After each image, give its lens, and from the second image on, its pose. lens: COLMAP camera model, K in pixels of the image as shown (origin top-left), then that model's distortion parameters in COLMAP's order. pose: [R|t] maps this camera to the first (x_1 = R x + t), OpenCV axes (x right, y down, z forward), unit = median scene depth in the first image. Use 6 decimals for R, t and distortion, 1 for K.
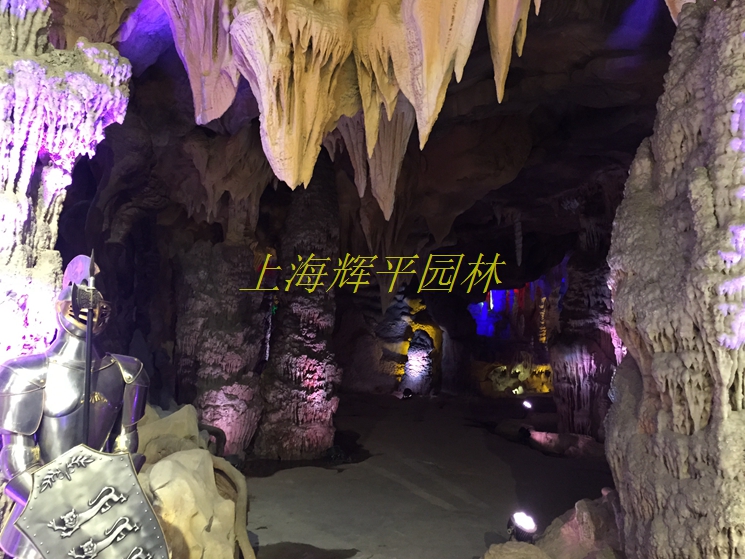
lens RADIAL K [[630.4, 0, 372.5], [0, 630.4, 272.2], [0, 0, 1]] dist [0.103259, -0.144509]
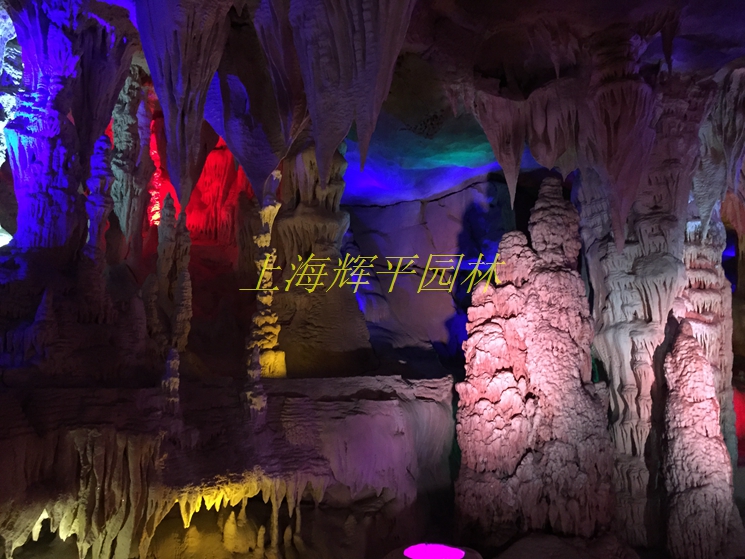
lens RADIAL K [[630.4, 0, 372.5], [0, 630.4, 272.2], [0, 0, 1]] dist [0.103259, -0.144509]
pose [[0.985747, -0.023092, 0.166642, 0.487822], [0.031270, 0.998423, -0.046622, 0.147683], [-0.165303, 0.051168, 0.984915, 1.323070]]
